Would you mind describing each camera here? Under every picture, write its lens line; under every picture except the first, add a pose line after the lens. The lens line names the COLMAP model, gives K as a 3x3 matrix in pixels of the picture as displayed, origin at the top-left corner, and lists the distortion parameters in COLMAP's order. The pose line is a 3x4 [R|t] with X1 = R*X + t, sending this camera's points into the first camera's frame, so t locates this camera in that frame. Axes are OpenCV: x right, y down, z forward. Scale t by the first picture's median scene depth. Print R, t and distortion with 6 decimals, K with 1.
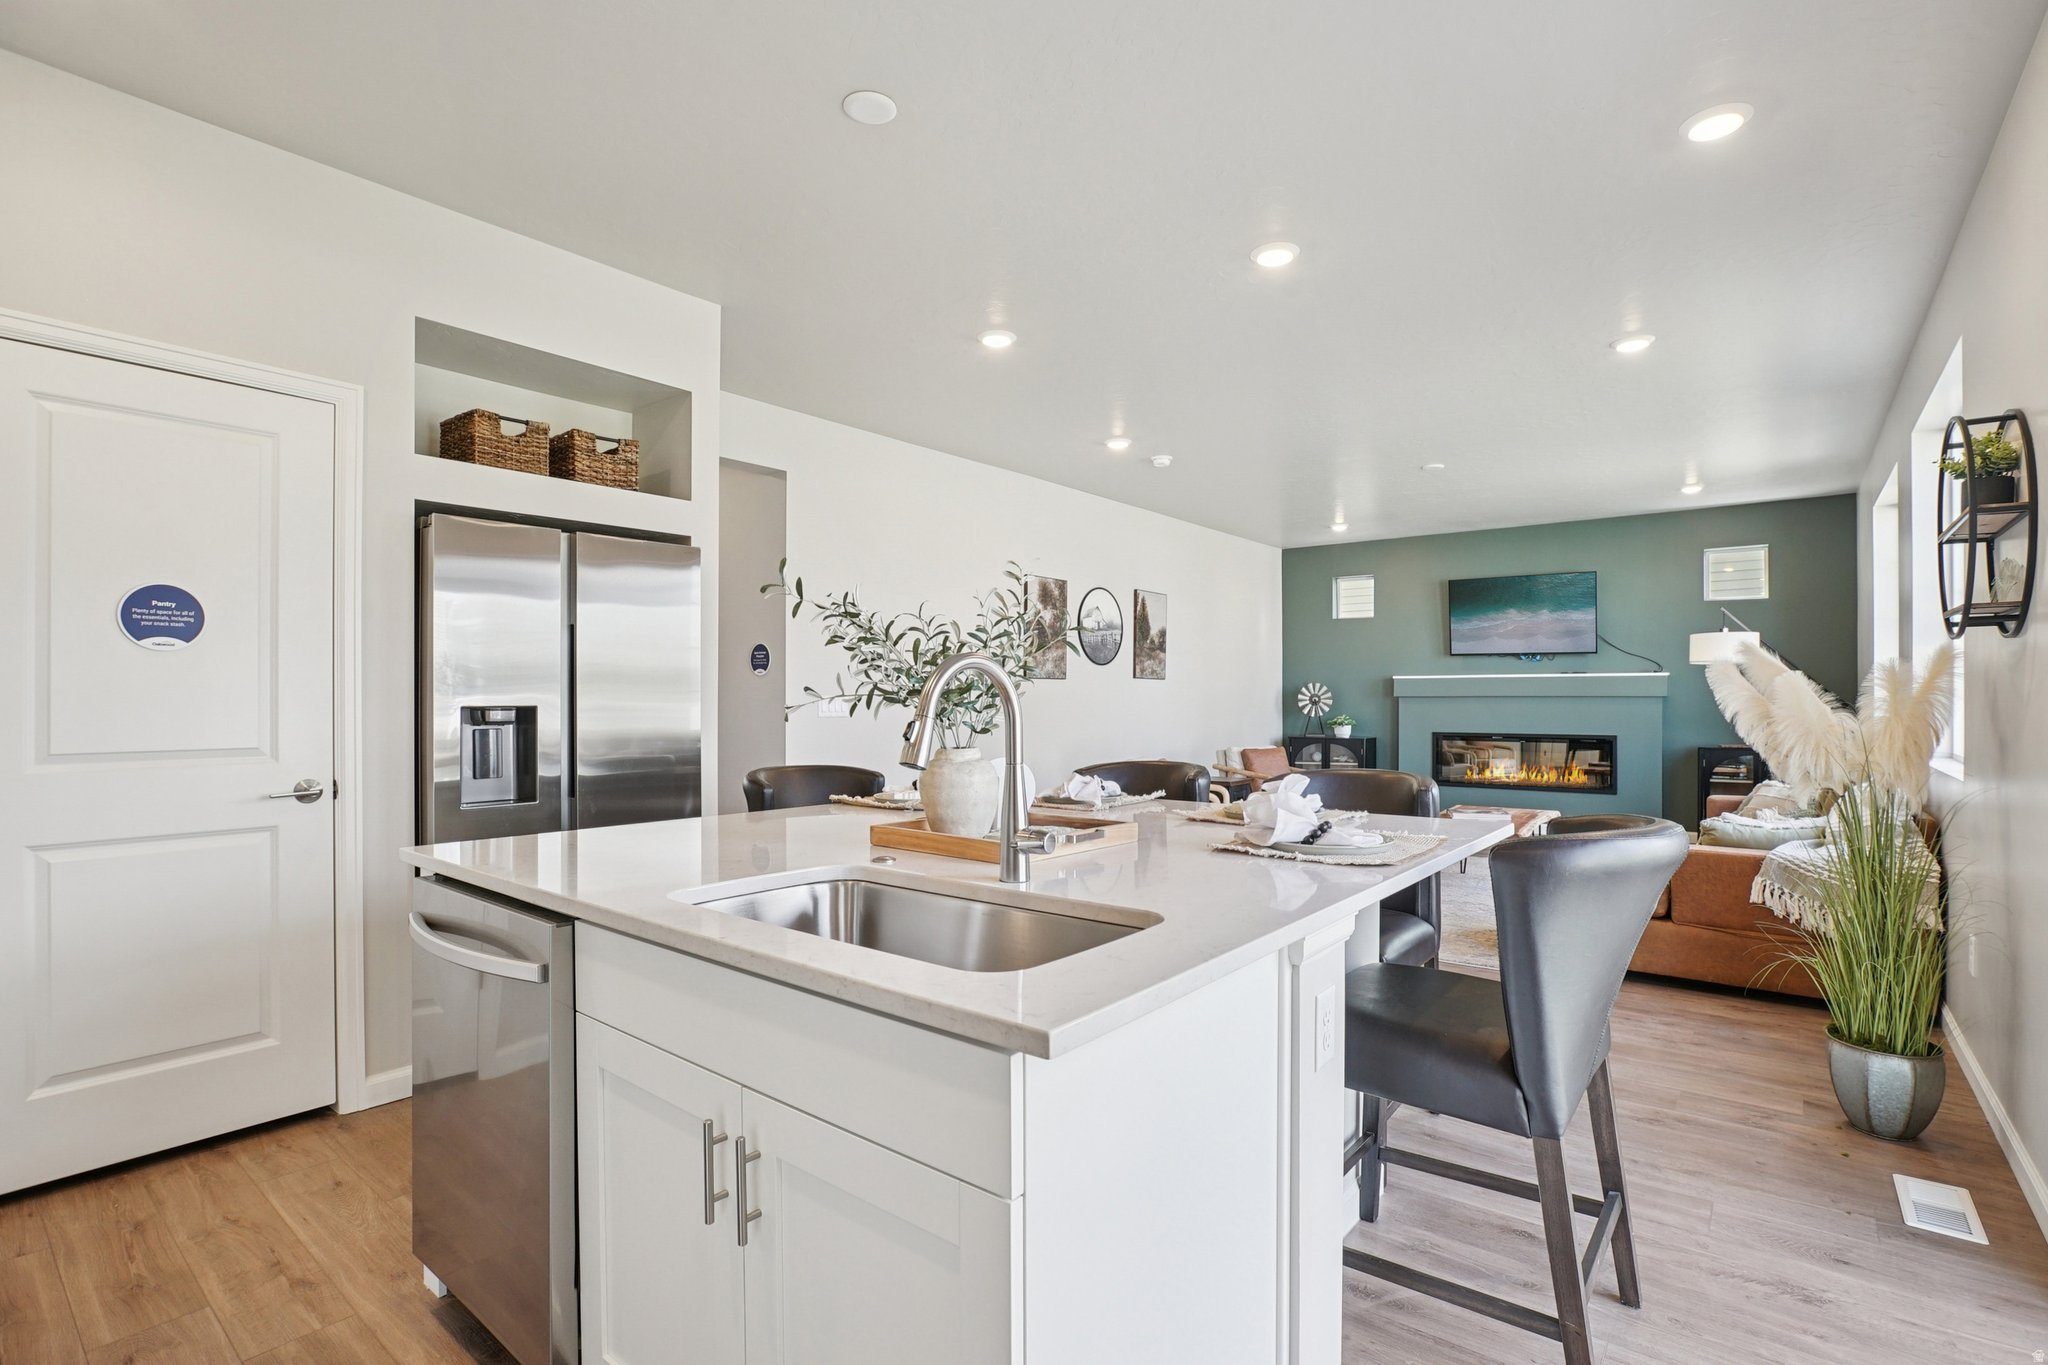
lens RADIAL K [[969.1, 0, 1024.0], [0, 969.1, 682.5], [0, 0, 1]] dist [-0.026734, 0.010245]
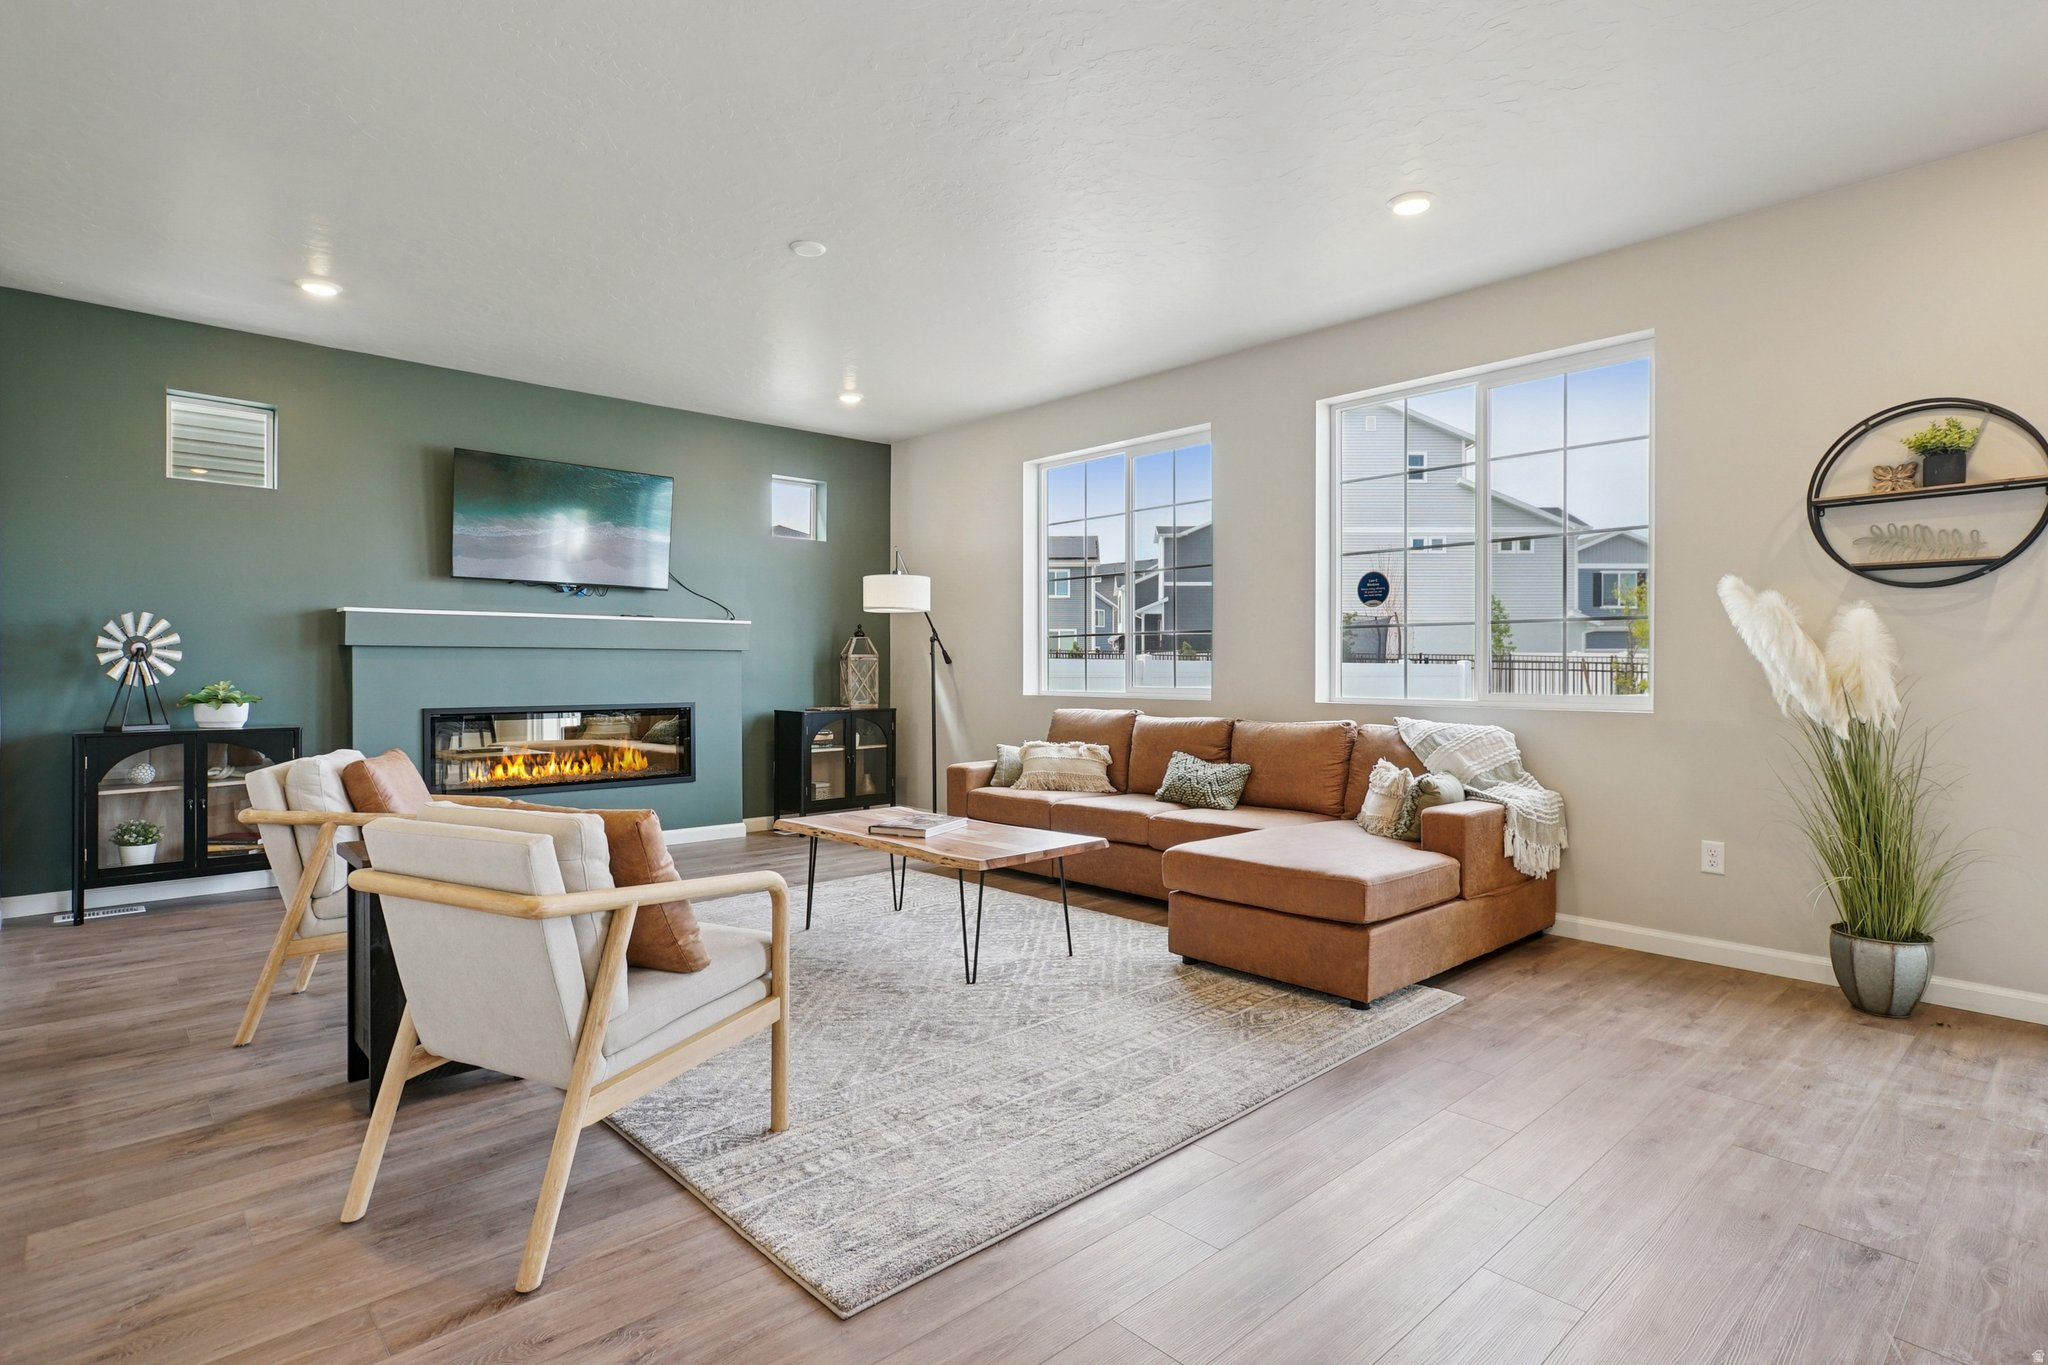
lens RADIAL K [[1047.9, 0, 1024.0], [0, 1047.9, 682.5], [0, 0, 1]] dist [-0.060513, 0.046204]
pose [[0.134358, -0.012035, 0.990860, -0.140099], [-0.015880, 0.999772, 0.014297, 0.023319], [-0.990806, -0.017656, 0.134136, 0.612121]]
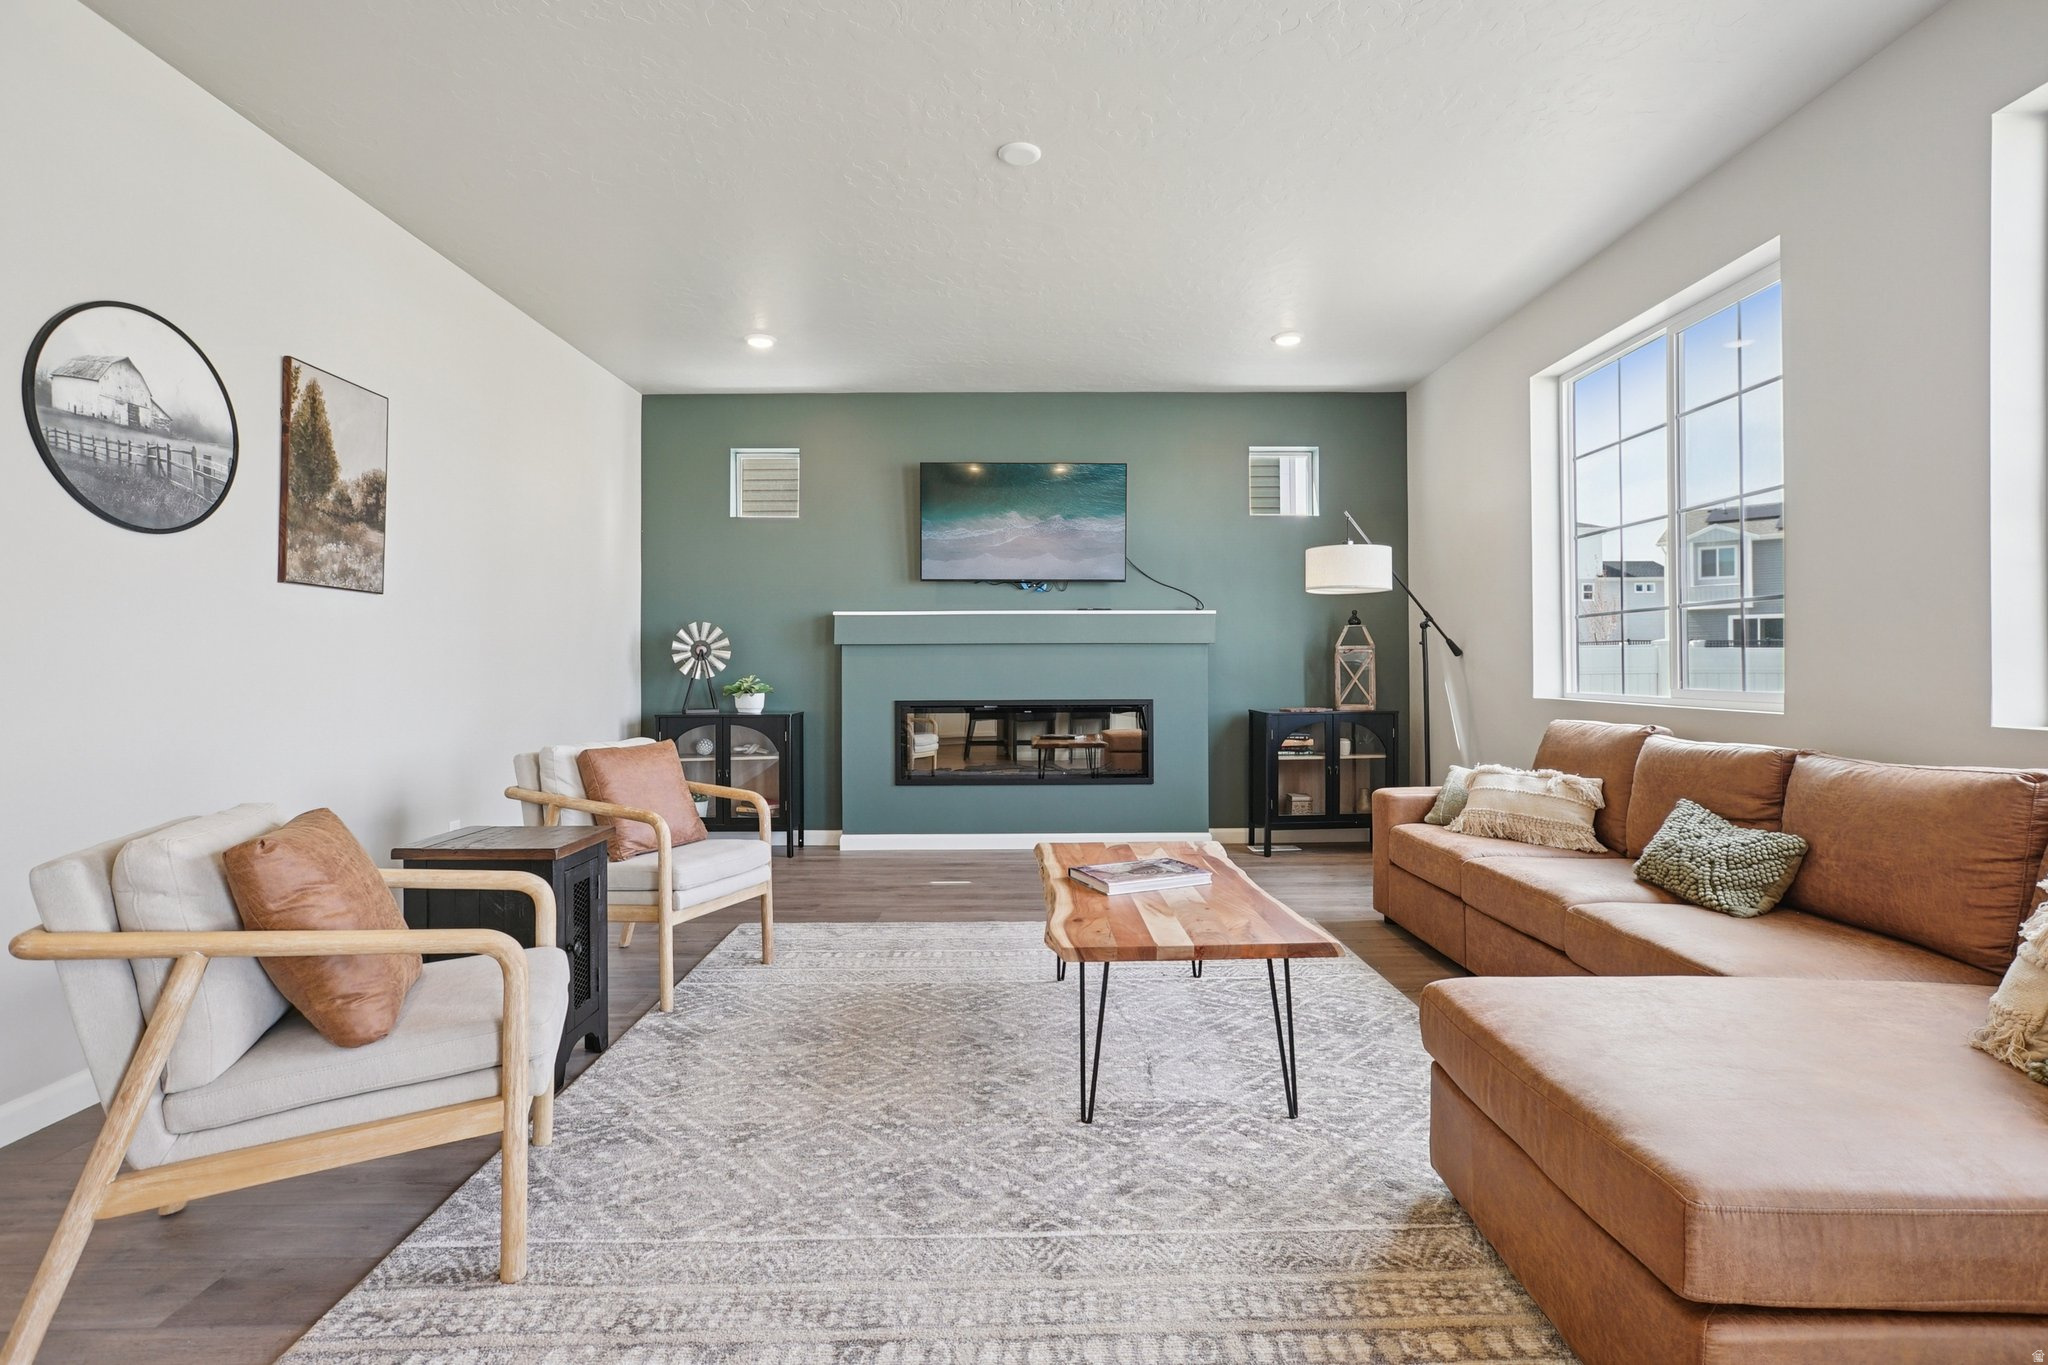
lens RADIAL K [[969.5, 0, 1039.3], [0, 969.5, 660.6], [0, 0, 1]] dist [-0.032380, 0.019739]
pose [[0.768069, -0.000247, 0.640367, 0.097445], [-0.005948, 0.999954, 0.007520, 0.021415], [-0.640340, -0.009584, 0.768032, 0.489264]]
